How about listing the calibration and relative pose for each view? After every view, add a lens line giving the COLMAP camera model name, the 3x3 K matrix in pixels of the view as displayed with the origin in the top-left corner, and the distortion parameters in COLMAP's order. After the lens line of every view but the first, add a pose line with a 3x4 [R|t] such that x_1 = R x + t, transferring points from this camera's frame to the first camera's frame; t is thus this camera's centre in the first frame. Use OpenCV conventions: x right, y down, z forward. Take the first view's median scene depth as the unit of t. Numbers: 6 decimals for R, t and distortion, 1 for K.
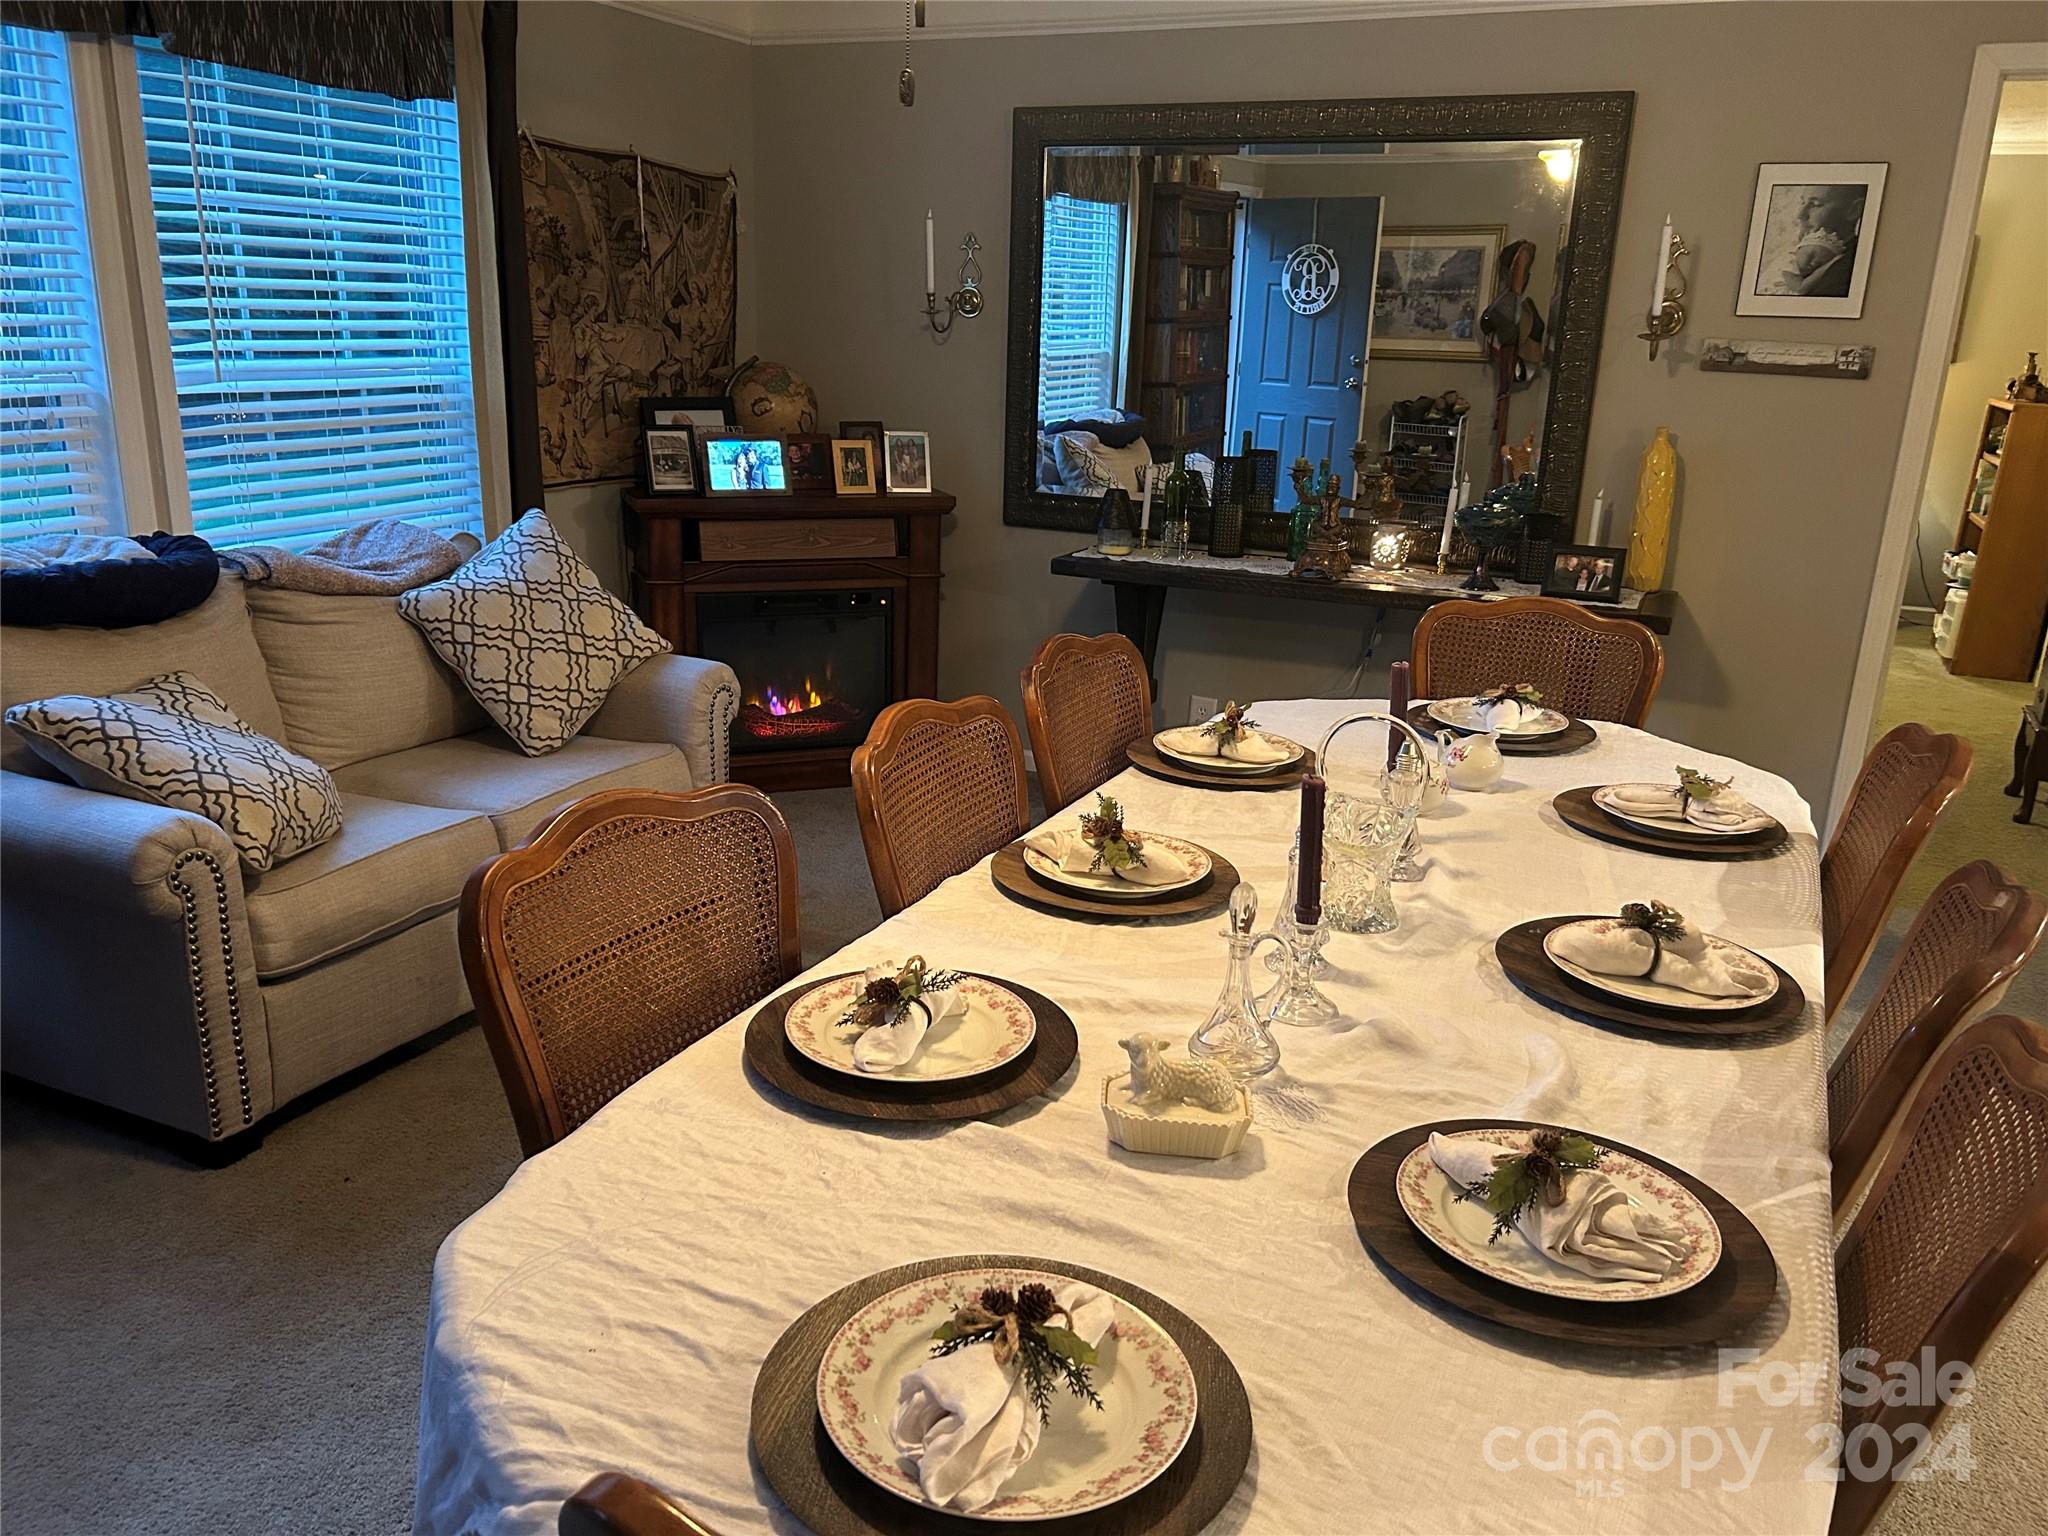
lens RADIAL K [[1553.0, 0, 1029.7], [0, 1553.0, 780.7], [0, 0, 1]] dist [0.009947, 0.002790]
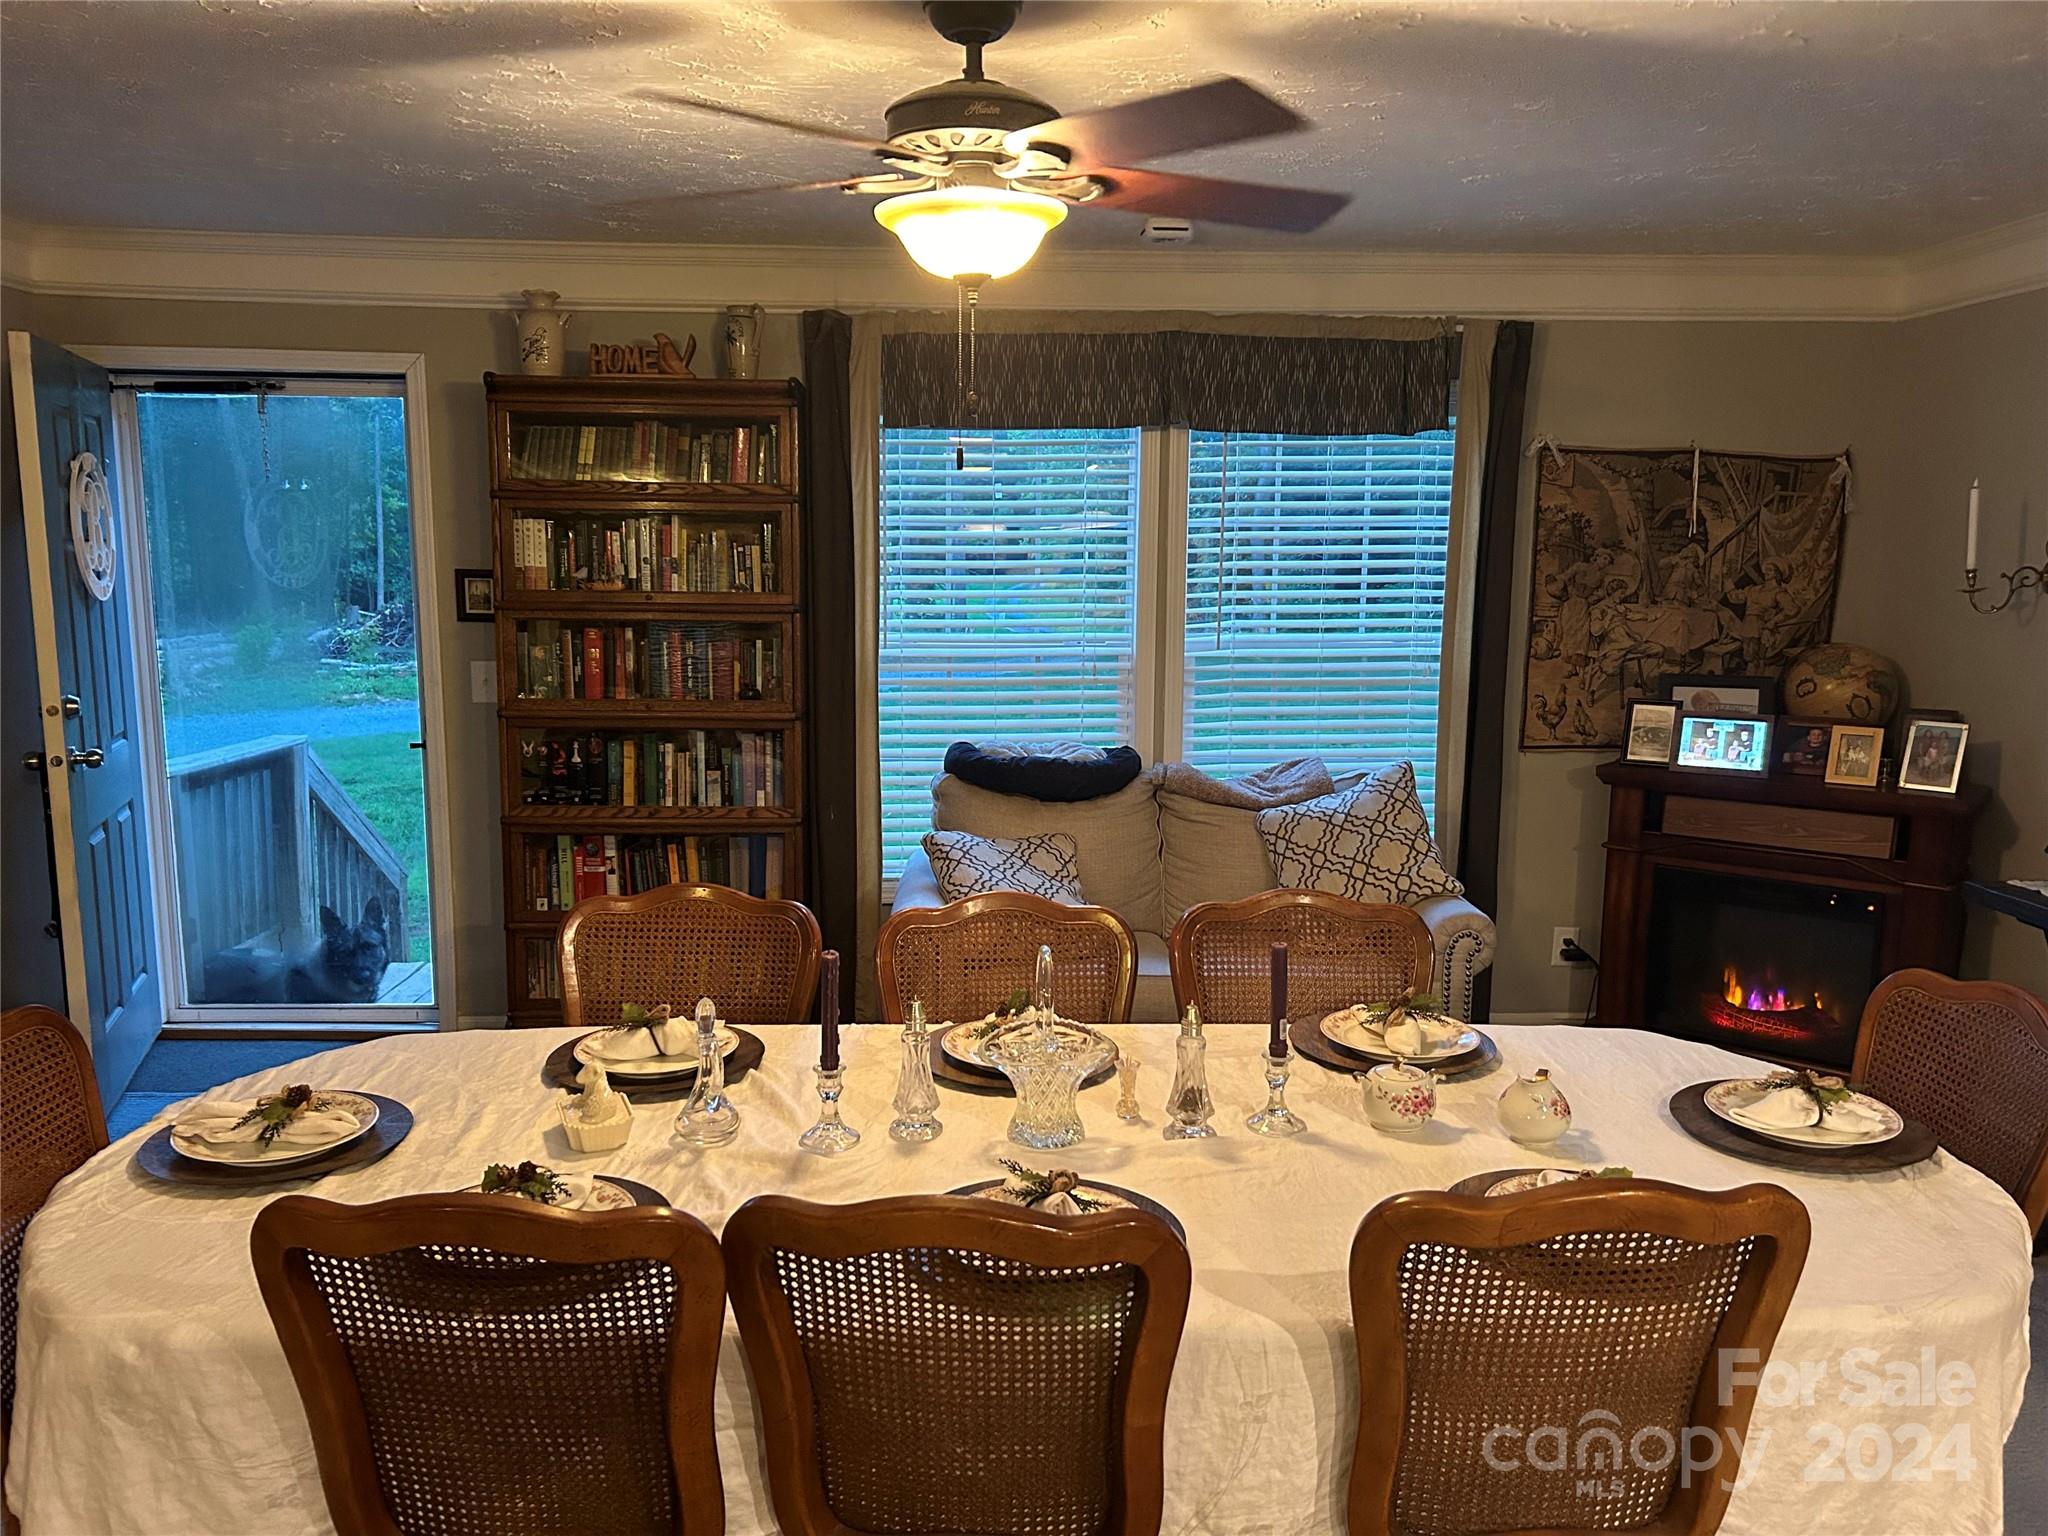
lens RADIAL K [[1553.0, 0, 1035.0], [0, 1553.0, 769.4], [0, 0, 1]] dist [0.009947, 0.002790]
pose [[0.467587, 0.089935, -0.879360, 0.477431], [-0.244310, 0.969208, -0.030784, -0.051588], [0.849514, 0.229231, 0.475162, 0.171966]]
